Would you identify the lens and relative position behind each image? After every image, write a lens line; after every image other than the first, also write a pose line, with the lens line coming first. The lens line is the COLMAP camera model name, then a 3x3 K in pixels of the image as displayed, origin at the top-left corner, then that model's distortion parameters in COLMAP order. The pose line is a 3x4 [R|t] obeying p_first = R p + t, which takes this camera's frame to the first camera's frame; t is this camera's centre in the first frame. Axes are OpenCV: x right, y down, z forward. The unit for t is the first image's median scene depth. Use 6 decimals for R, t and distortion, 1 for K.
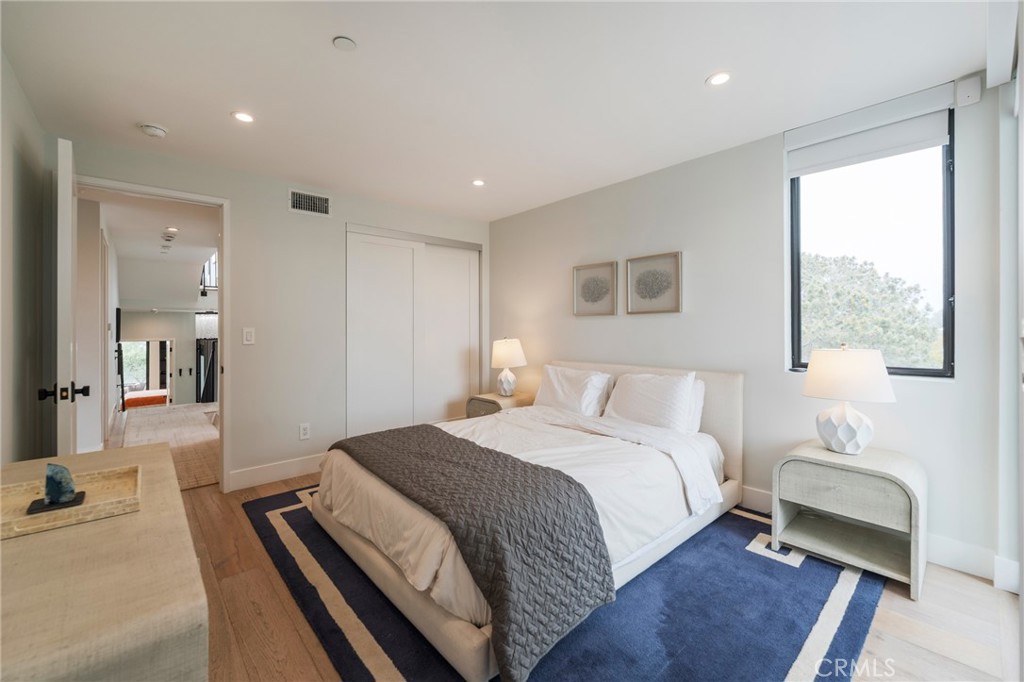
lens RADIAL K [[417.5, 0, 512.2], [0, 417.5, 324.8], [0, 0, 1]] dist [-0.003494, -0.000303]
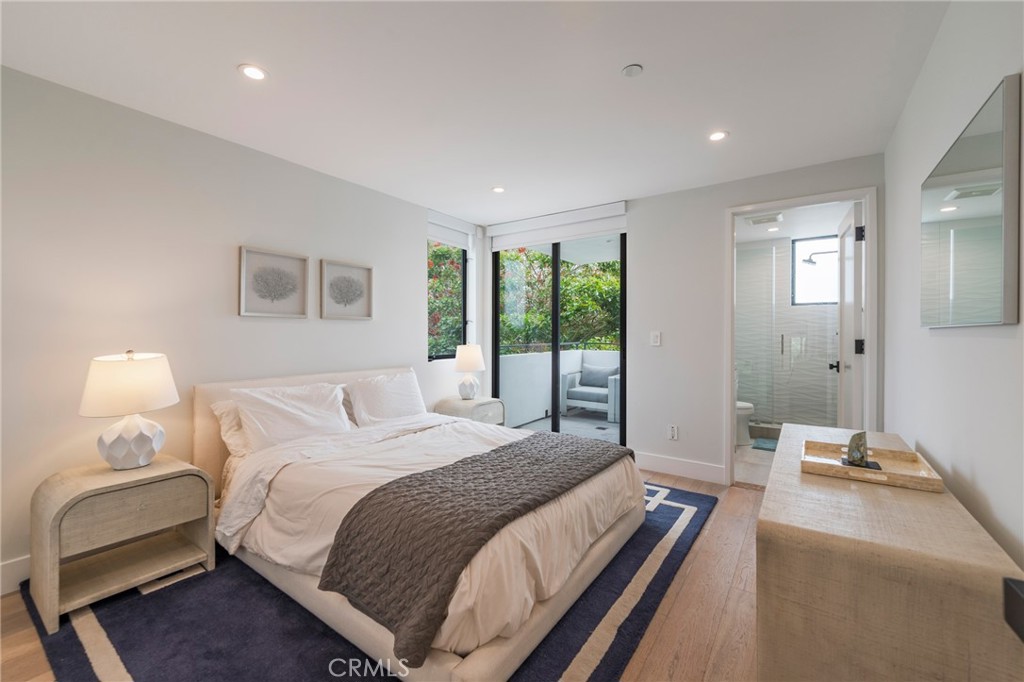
lens RADIAL K [[417.5, 0, 511.0], [0, 417.5, 336.6], [0, 0, 1]] dist [-0.003494, -0.000303]
pose [[-0.227509, -0.002678, 0.973772, -0.704482], [-0.000237, 0.999996, 0.002694, 0.012434], [-0.973776, 0.000382, -0.227508, 0.788003]]
